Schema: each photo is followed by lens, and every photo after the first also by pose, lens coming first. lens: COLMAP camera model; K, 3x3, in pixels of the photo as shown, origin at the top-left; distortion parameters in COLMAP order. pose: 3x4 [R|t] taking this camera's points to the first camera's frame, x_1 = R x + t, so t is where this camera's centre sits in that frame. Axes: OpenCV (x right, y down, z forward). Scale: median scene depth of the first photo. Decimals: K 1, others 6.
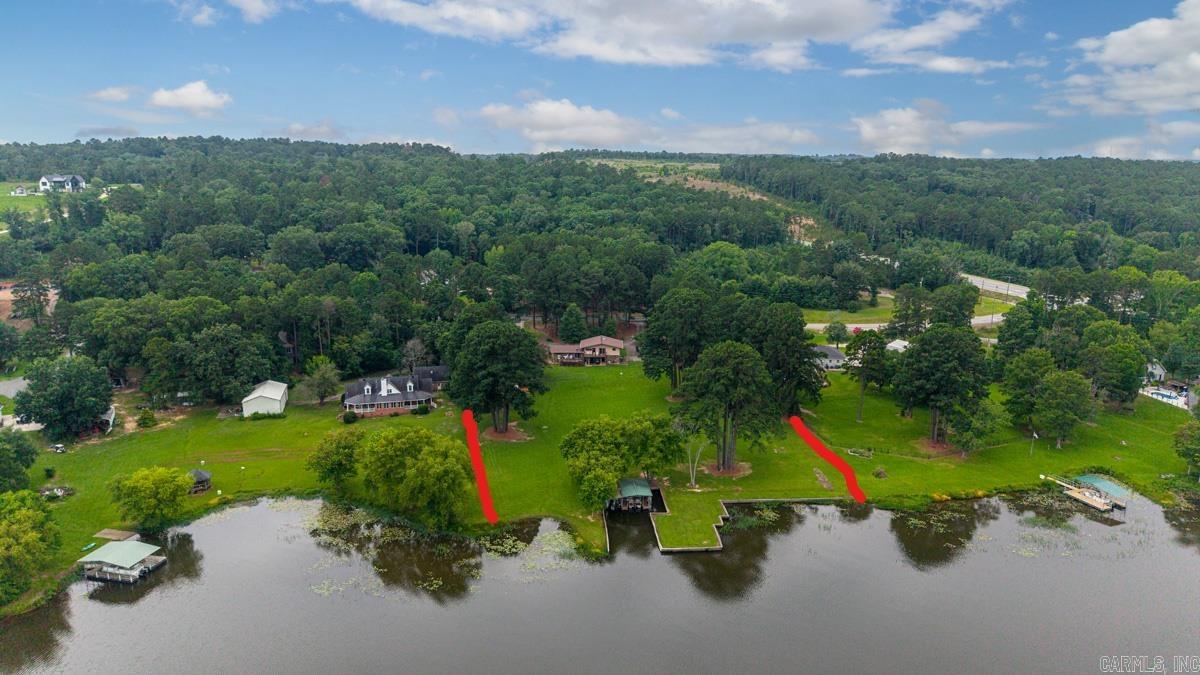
lens RADIAL K [[804.5, 0, 600.0], [0, 804.5, 337.5], [0, 0, 1]] dist [0.019264, -0.036408]
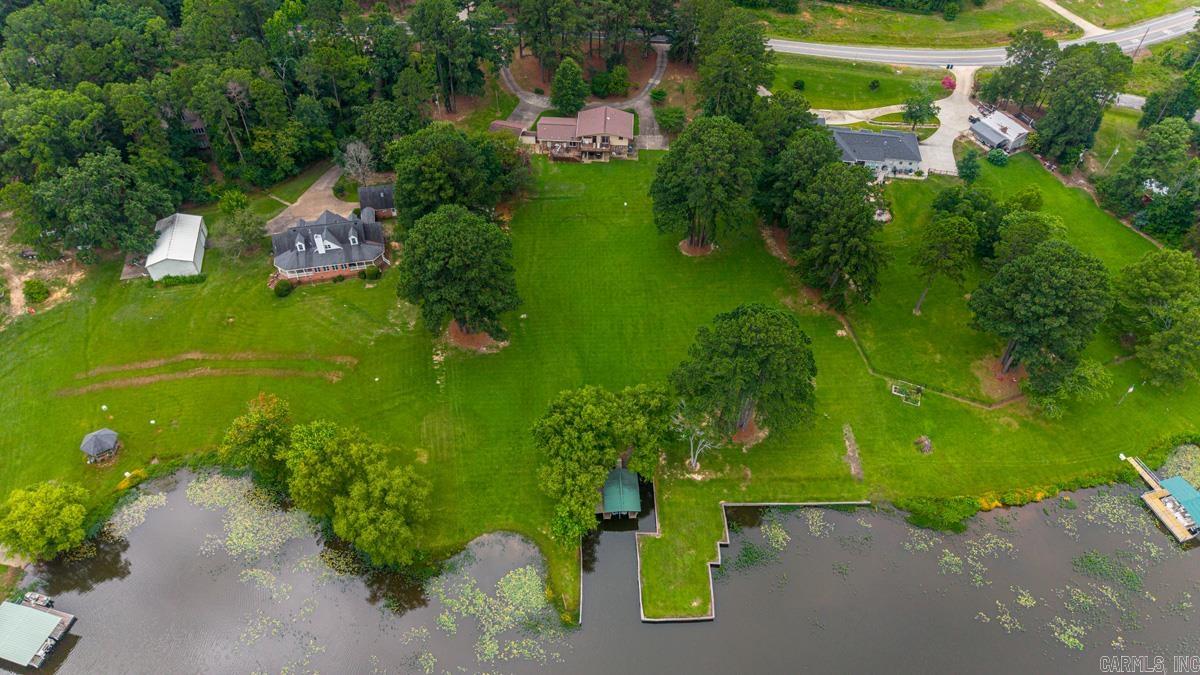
lens RADIAL K [[804.5, 0, 600.0], [0, 804.5, 337.5], [0, 0, 1]] dist [0.019264, -0.036408]
pose [[0.999039, 0.038790, -0.020391, 0.021760], [-0.020285, 0.821785, 0.569436, -0.276573], [0.038845, -0.568476, 0.821783, 0.271538]]
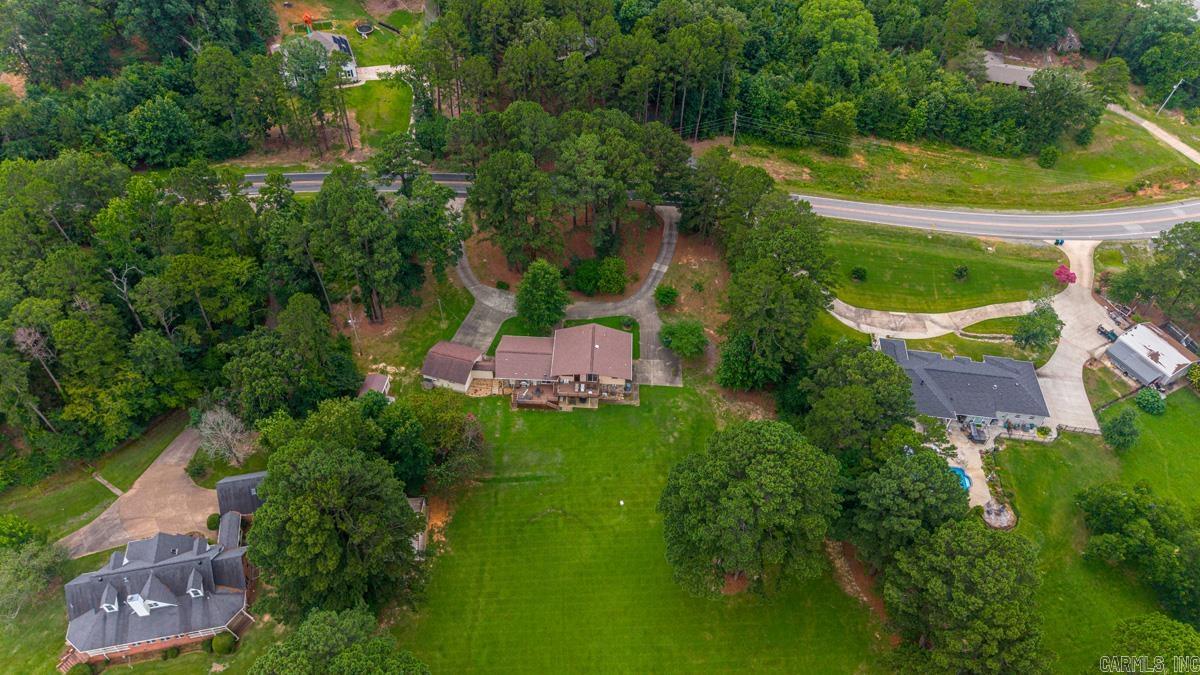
lens RADIAL K [[809.6, 0, 600.0], [0, 809.6, 337.5], [0, 0, 1]] dist [0.037215, -0.063541]
pose [[0.999020, 0.042284, -0.013073, 0.014408], [-0.028241, 0.836444, 0.547324, -0.312971], [0.034078, -0.546419, 0.836818, 0.587350]]
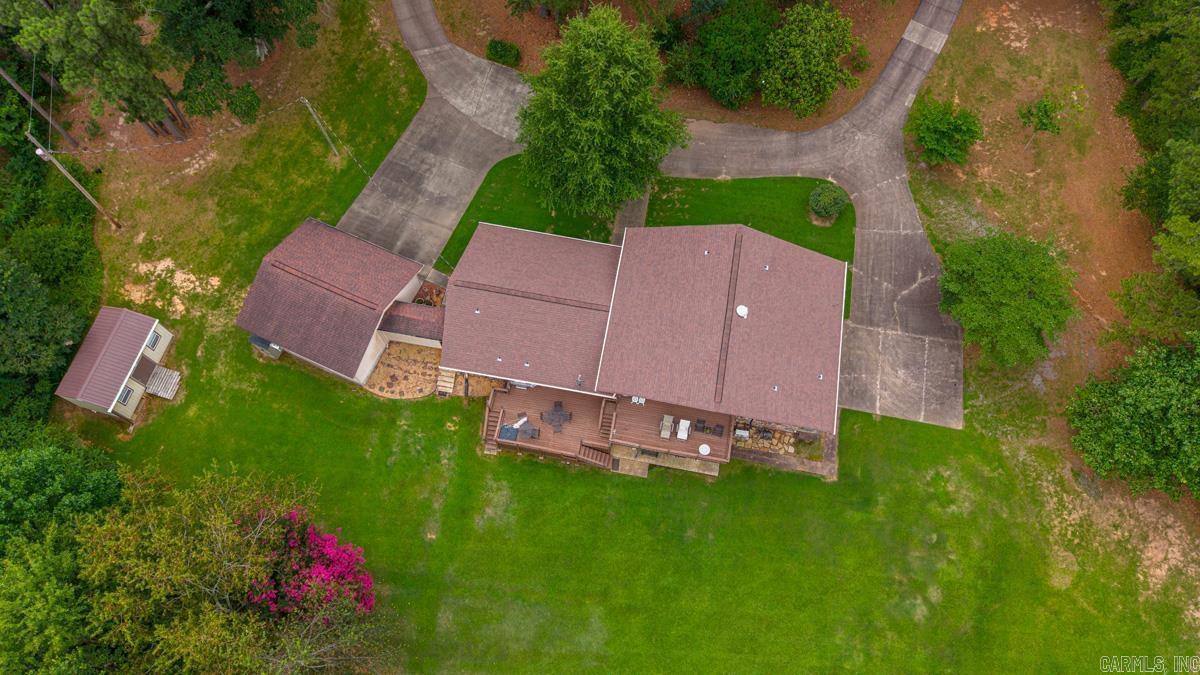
lens RADIAL K [[804.5, 0, 600.0], [0, 804.5, 337.5], [0, 0, 1]] dist [0.019264, -0.036408]
pose [[0.984164, 0.165961, -0.062269, -0.014781], [-0.044441, 0.571088, 0.819685, -0.146805], [0.171596, -0.803938, 0.569420, 0.939387]]
